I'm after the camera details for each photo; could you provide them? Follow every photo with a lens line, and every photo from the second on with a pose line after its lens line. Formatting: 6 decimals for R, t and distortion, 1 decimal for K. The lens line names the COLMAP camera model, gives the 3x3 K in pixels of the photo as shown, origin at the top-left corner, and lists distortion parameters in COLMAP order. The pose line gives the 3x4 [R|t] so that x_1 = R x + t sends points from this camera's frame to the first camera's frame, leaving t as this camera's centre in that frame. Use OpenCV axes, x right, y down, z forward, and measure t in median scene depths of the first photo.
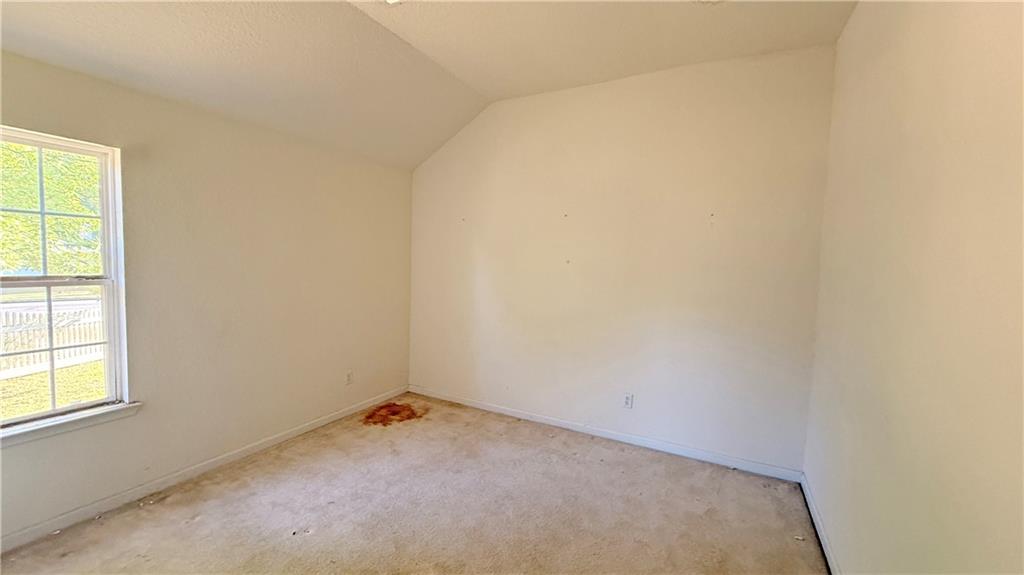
lens RADIAL K [[420.4, 0, 505.5], [0, 420.4, 285.4], [0, 0, 1]] dist [-0.000184, -0.000079]
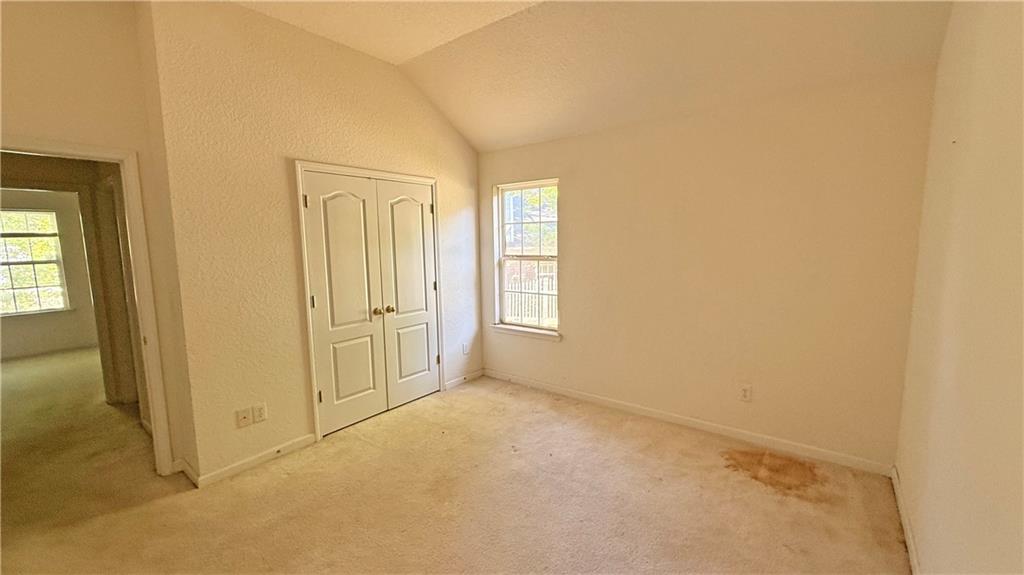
lens RADIAL K [[420.4, 0, 506.3], [0, 420.4, 290.1], [0, 0, 1]] dist [-0.000184, -0.000079]
pose [[-0.185407, 0.109501, -0.976542, 0.486321], [-0.044546, 0.991814, 0.119671, -0.052059], [0.981652, 0.065689, -0.179012, 0.724253]]
